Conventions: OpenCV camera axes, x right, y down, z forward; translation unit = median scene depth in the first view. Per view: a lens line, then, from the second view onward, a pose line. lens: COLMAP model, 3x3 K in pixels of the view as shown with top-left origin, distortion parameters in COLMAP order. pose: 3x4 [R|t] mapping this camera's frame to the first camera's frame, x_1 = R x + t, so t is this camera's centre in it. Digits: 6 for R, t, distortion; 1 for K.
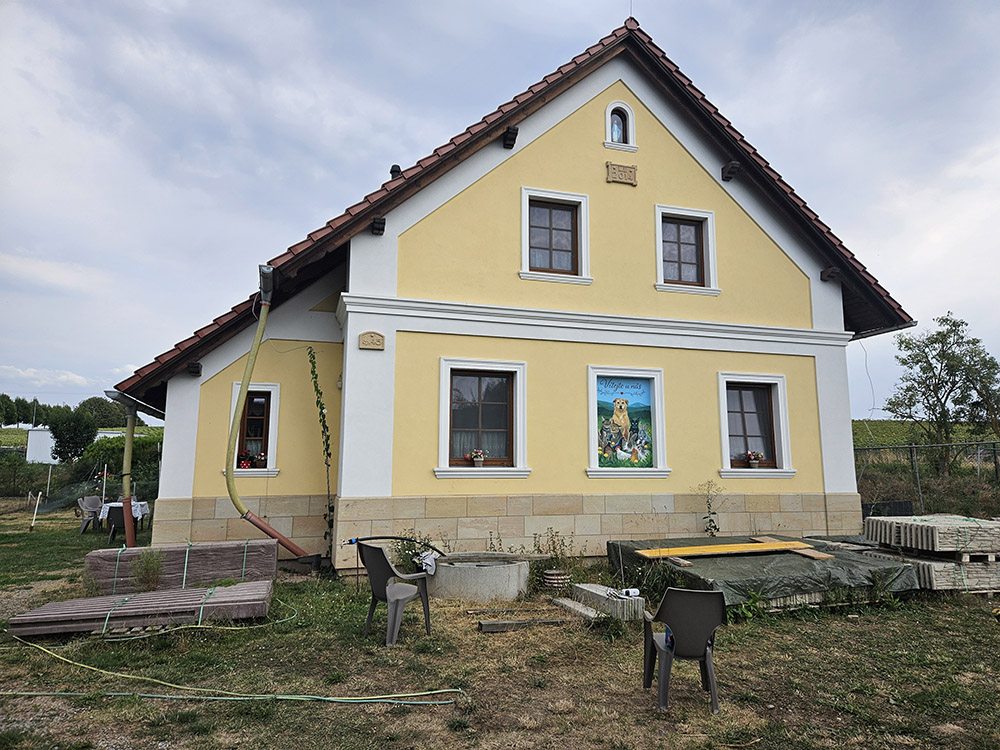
lens RADIAL K [[673.4, 0, 501.6], [0, 673.4, 370.5], [0, 0, 1]] dist [-0.003666, -0.000584]
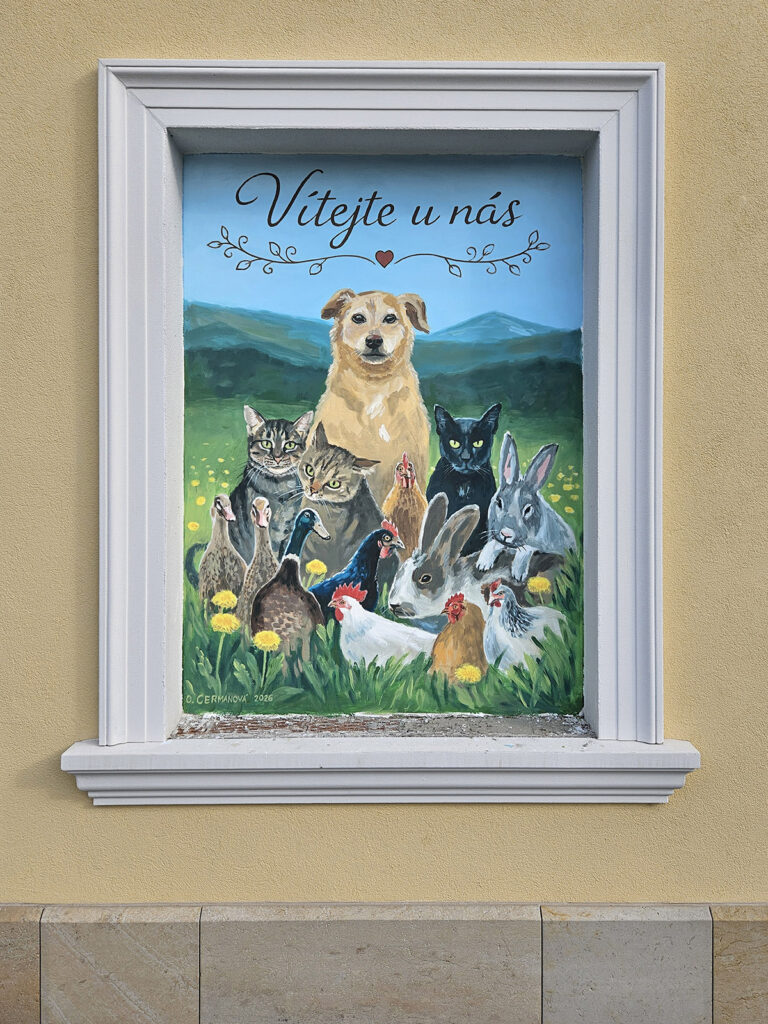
lens RADIAL K [[689.5, 0, 380.3], [0, 689.5, 505.7], [0, 0, 1]] dist [-0.003666, -0.000584]
pose [[0.949953, 0.001712, -0.312389, 0.230730], [0.048540, 0.987031, 0.153014, 0.067256], [0.308600, -0.160520, 0.937550, 0.839914]]
